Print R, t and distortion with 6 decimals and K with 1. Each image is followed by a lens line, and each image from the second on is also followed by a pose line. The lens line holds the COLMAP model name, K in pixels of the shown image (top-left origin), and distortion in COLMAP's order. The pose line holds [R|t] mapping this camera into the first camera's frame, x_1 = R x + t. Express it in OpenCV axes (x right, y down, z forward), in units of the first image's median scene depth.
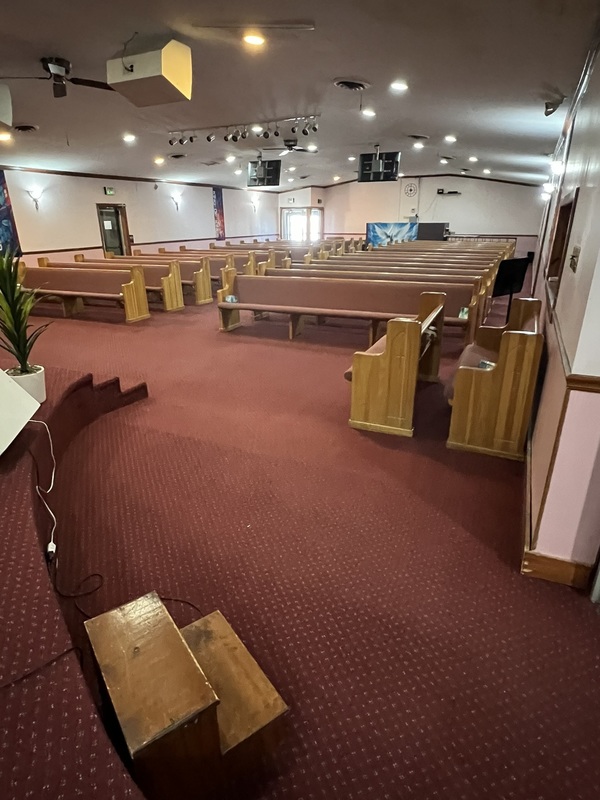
lens RADIAL K [[468.9, 0, 293.1], [0, 468.9, 403.2], [0, 0, 1]] dist [-0.002764, 0.002314]
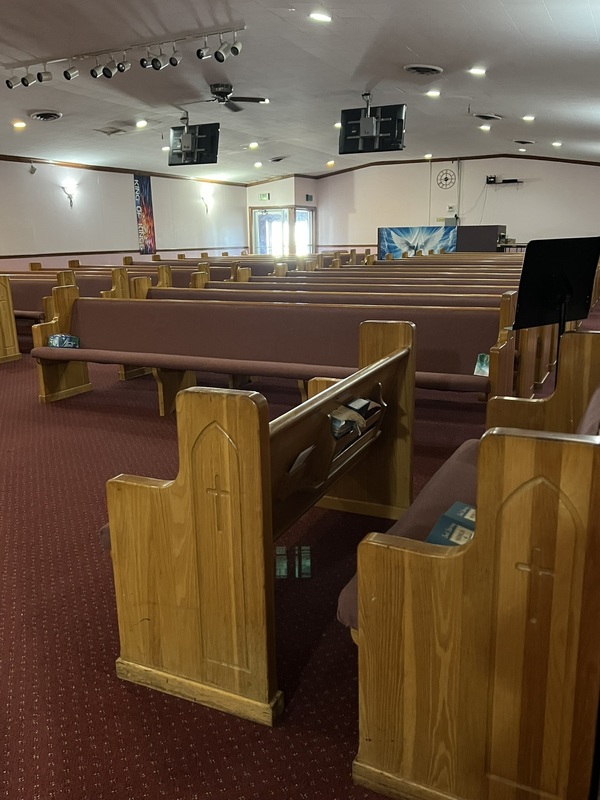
lens RADIAL K [[676.5, 0, 298.7], [0, 676.5, 407.4], [0, 0, 1]] dist [0.048578, -0.043951]
pose [[0.999924, -0.005818, -0.010852, 0.154237], [0.004409, 0.992071, -0.125599, -0.052253], [0.011497, 0.125542, 0.992022, 0.261634]]
